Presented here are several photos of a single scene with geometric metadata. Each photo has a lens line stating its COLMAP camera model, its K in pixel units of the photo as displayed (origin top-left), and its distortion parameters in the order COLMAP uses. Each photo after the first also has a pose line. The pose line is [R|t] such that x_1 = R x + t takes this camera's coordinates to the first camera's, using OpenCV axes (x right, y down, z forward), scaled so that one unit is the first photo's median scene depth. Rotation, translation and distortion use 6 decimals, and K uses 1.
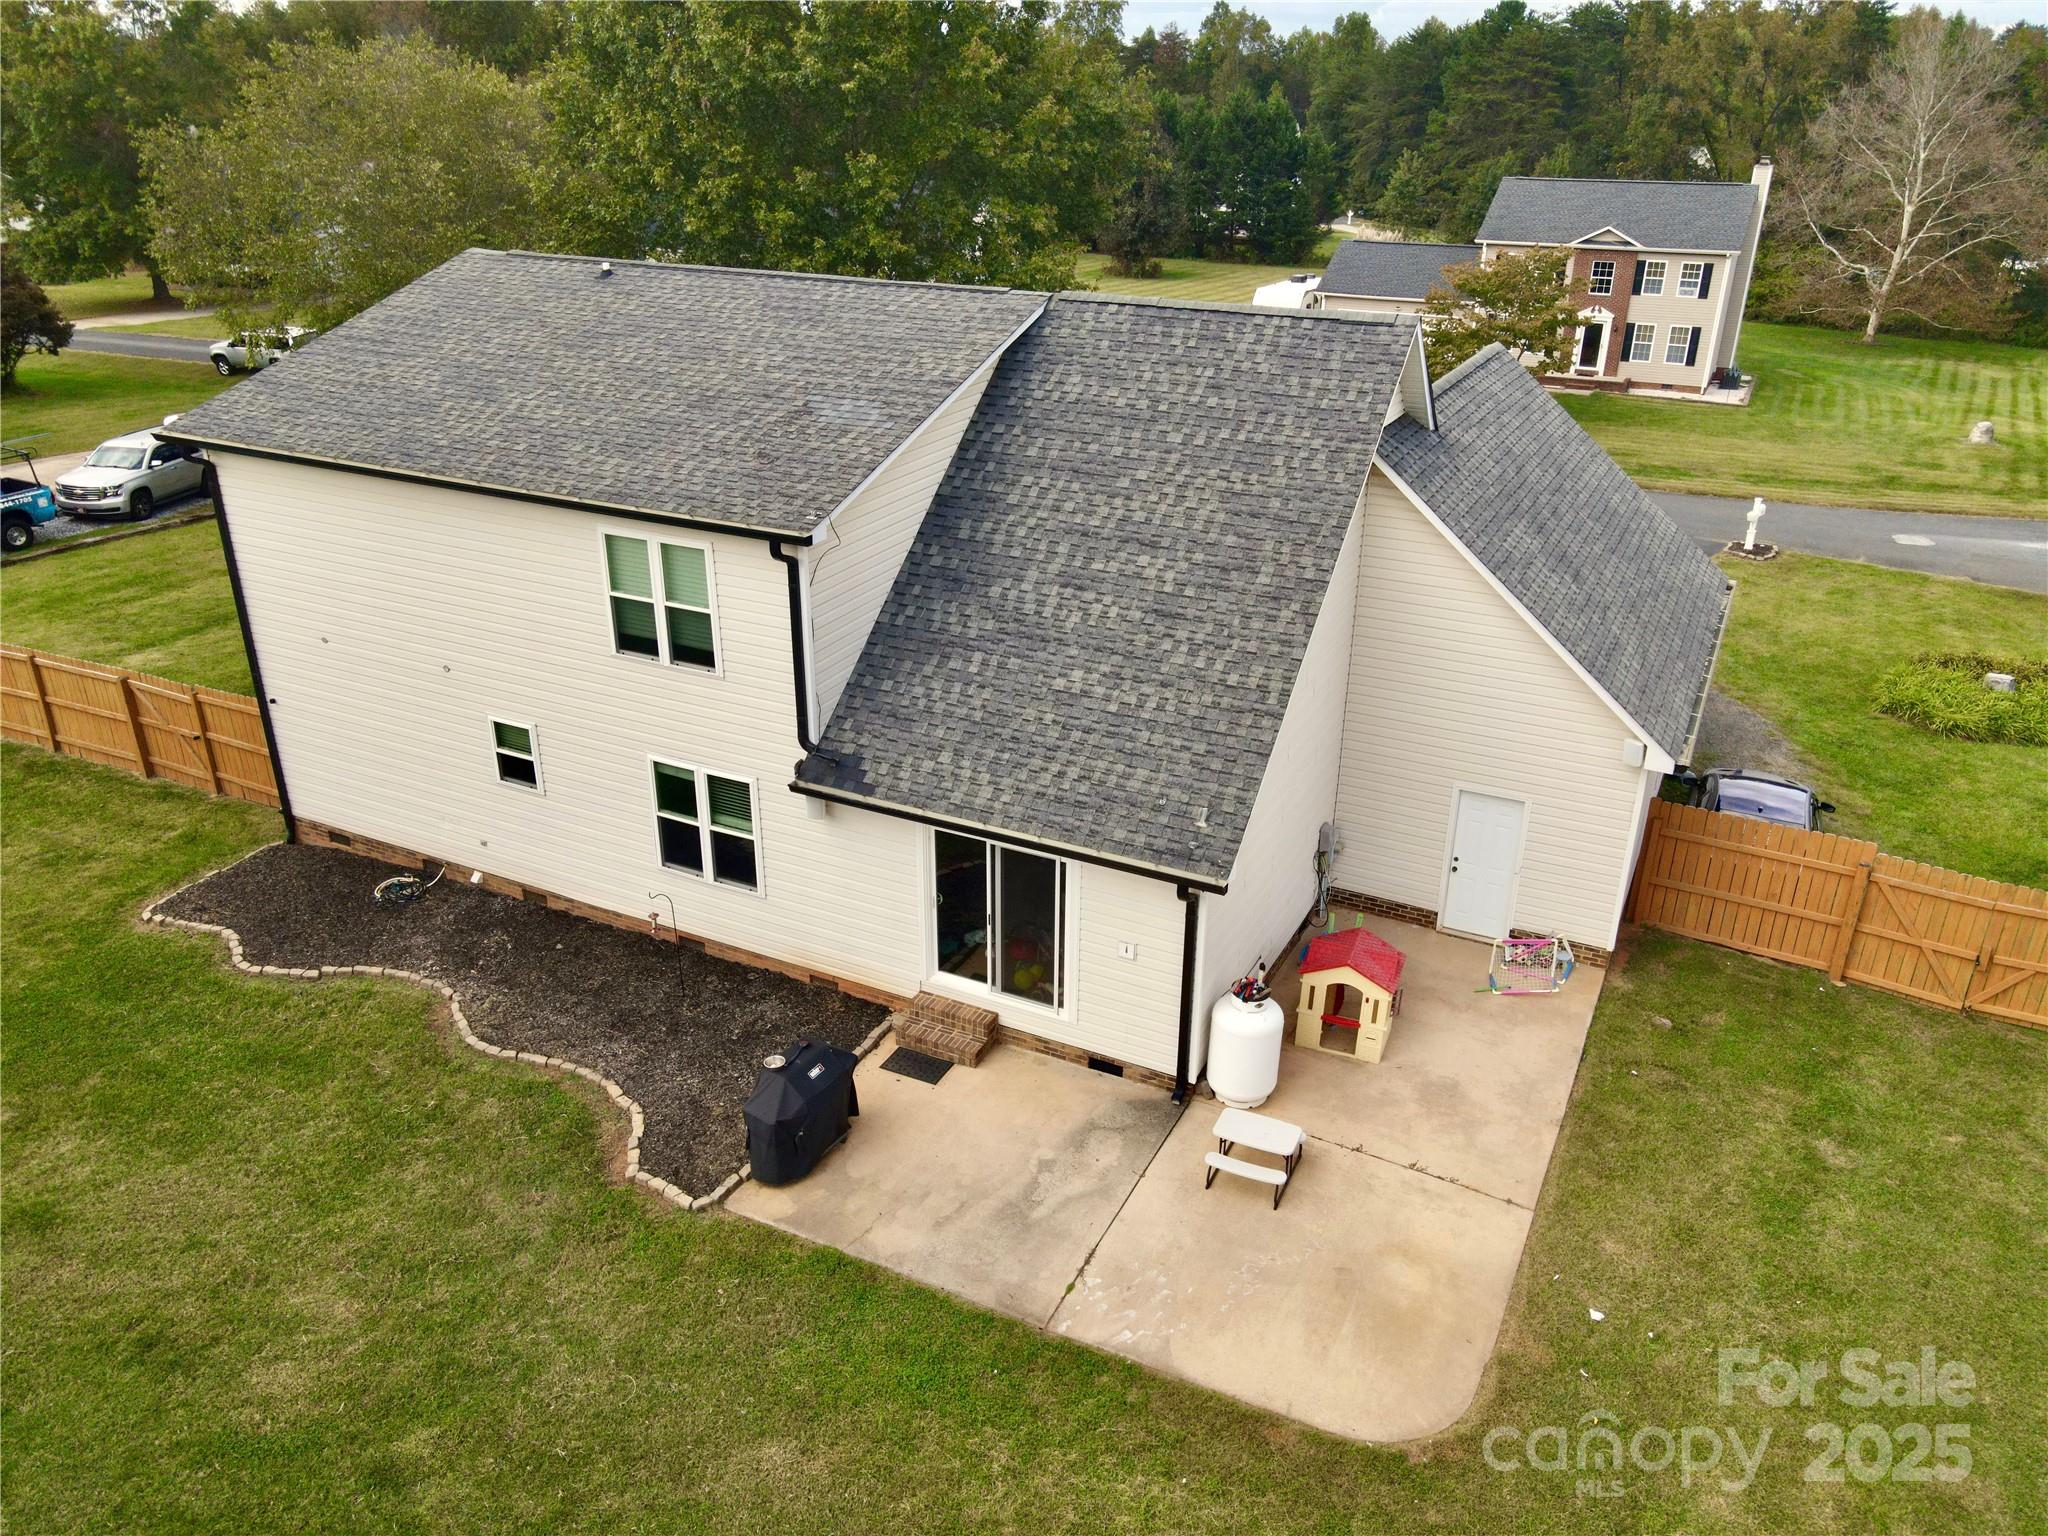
lens RADIAL K [[1533.6, 0, 1037.5], [0, 1533.6, 749.8], [0, 0, 1]] dist [-0.004498, 0.030793]
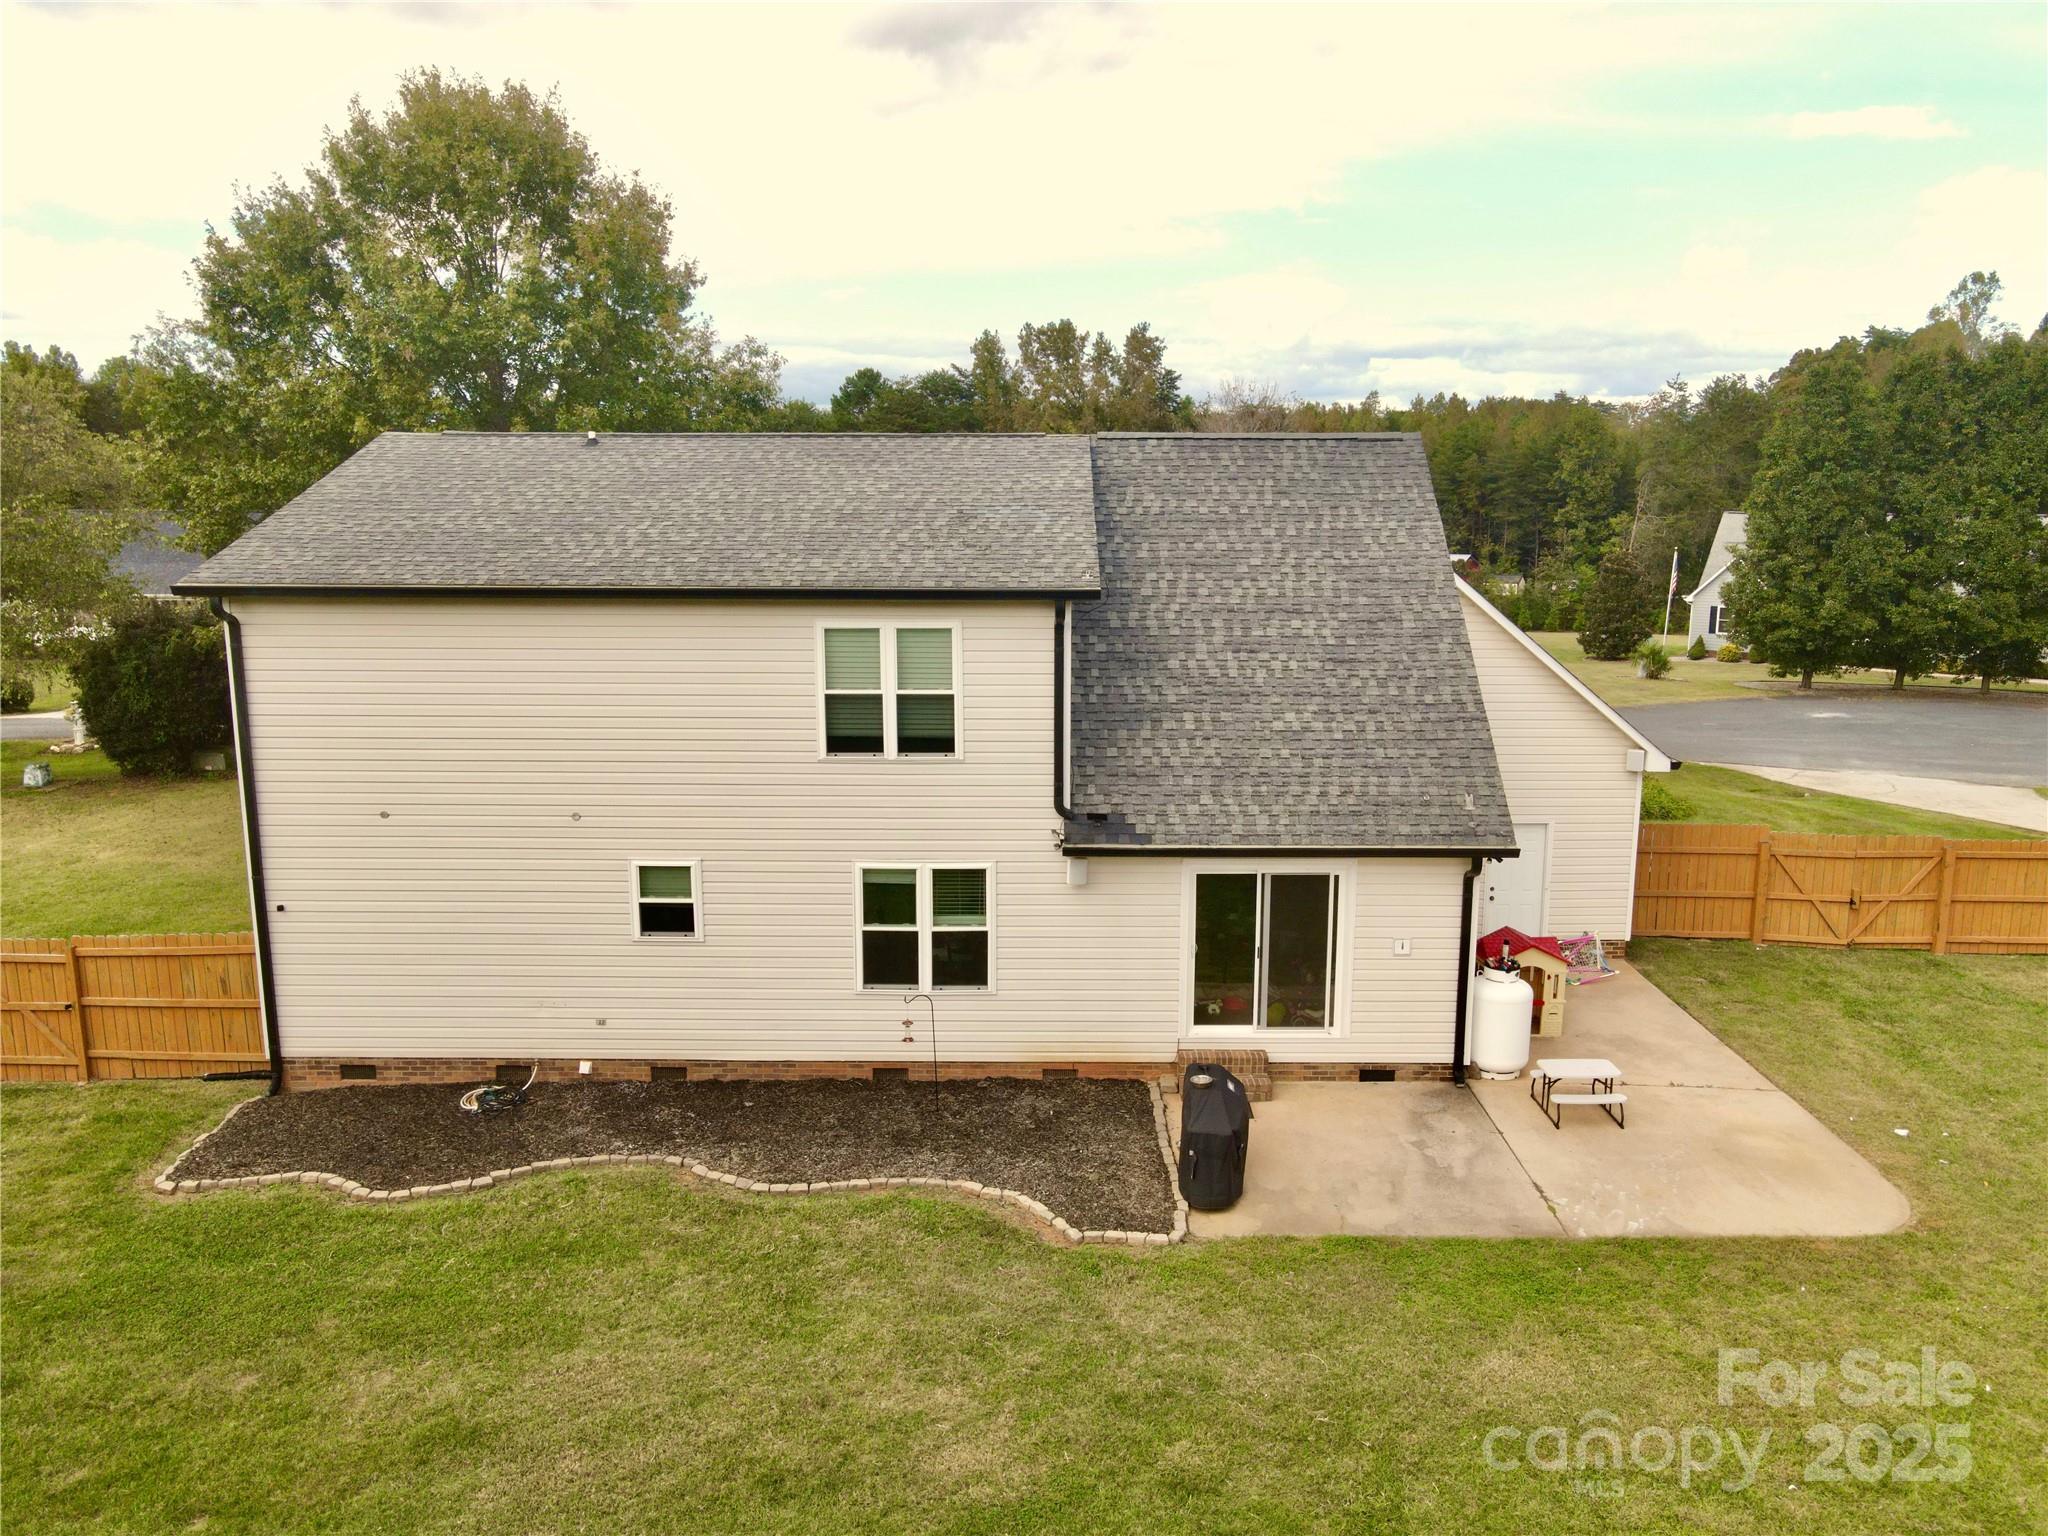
lens RADIAL K [[1533.6, 0, 1042.3], [0, 1533.6, 772.9], [0, 0, 1]] dist [-0.004498, 0.030793]
pose [[0.898079, -0.088912, 0.430754, -0.581657], [0.182961, 0.966120, -0.182037, 0.150250], [-0.399975, 0.242294, 0.883919, 0.102705]]
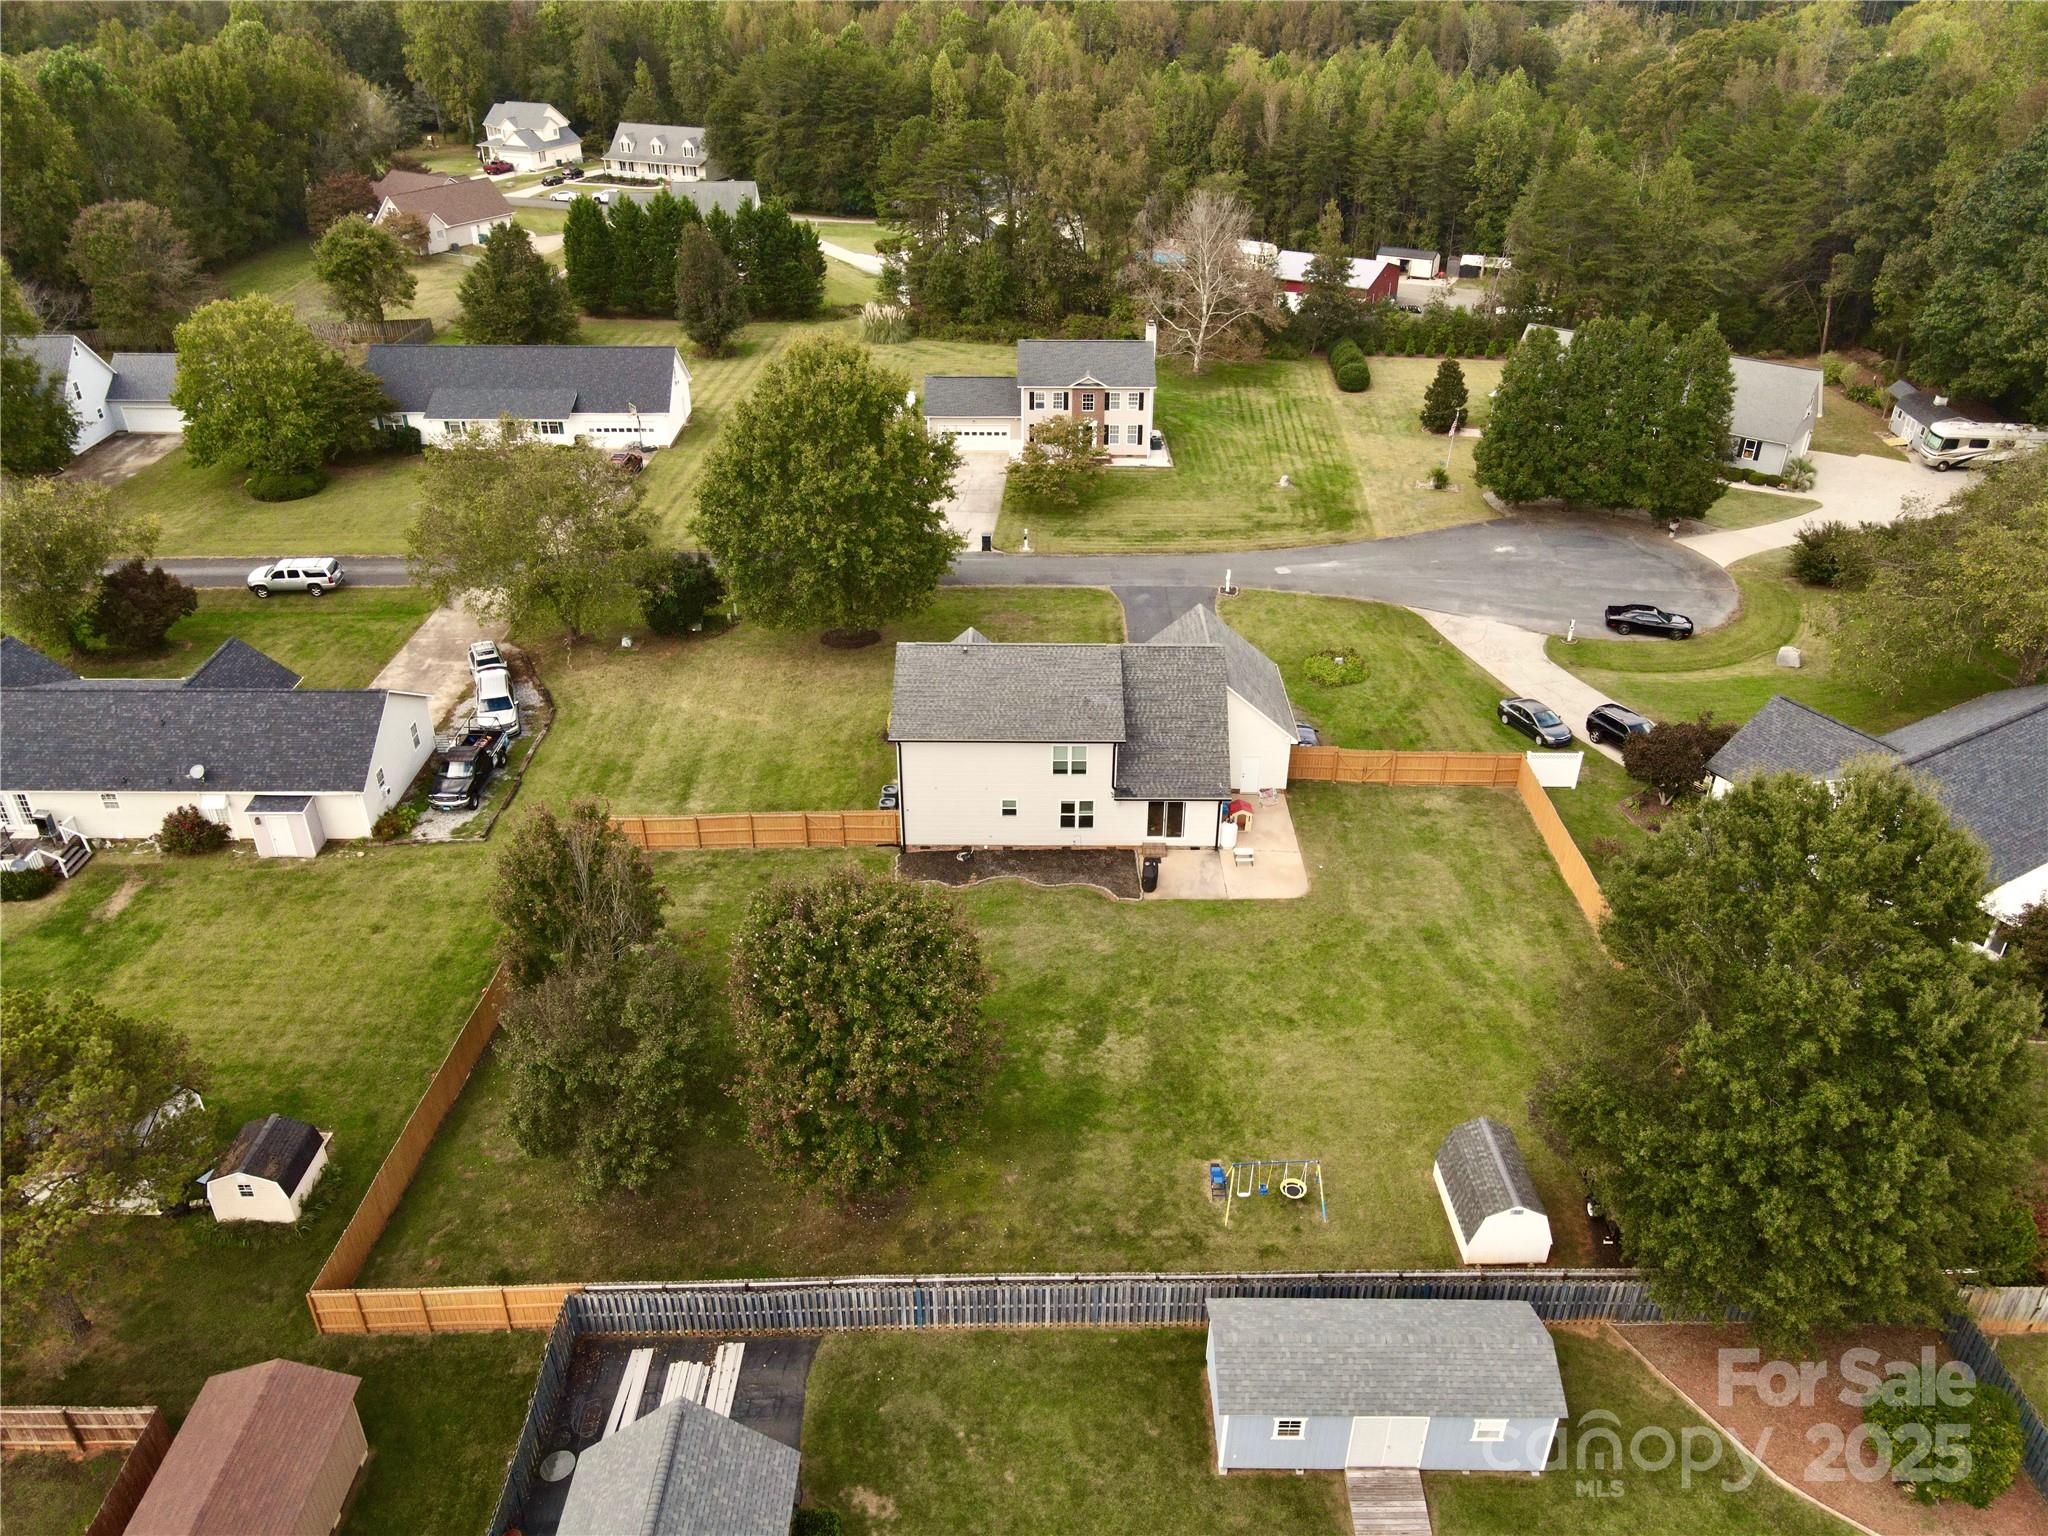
lens RADIAL K [[1533.6, 0, 1040.2], [0, 1533.6, 754.0], [0, 0, 1]] dist [-0.004498, 0.030793]
pose [[0.893129, -0.229952, 0.386578, -1.754300], [0.184274, 0.971067, 0.151892, -0.694056], [-0.410321, -0.064423, 0.909663, -2.389086]]
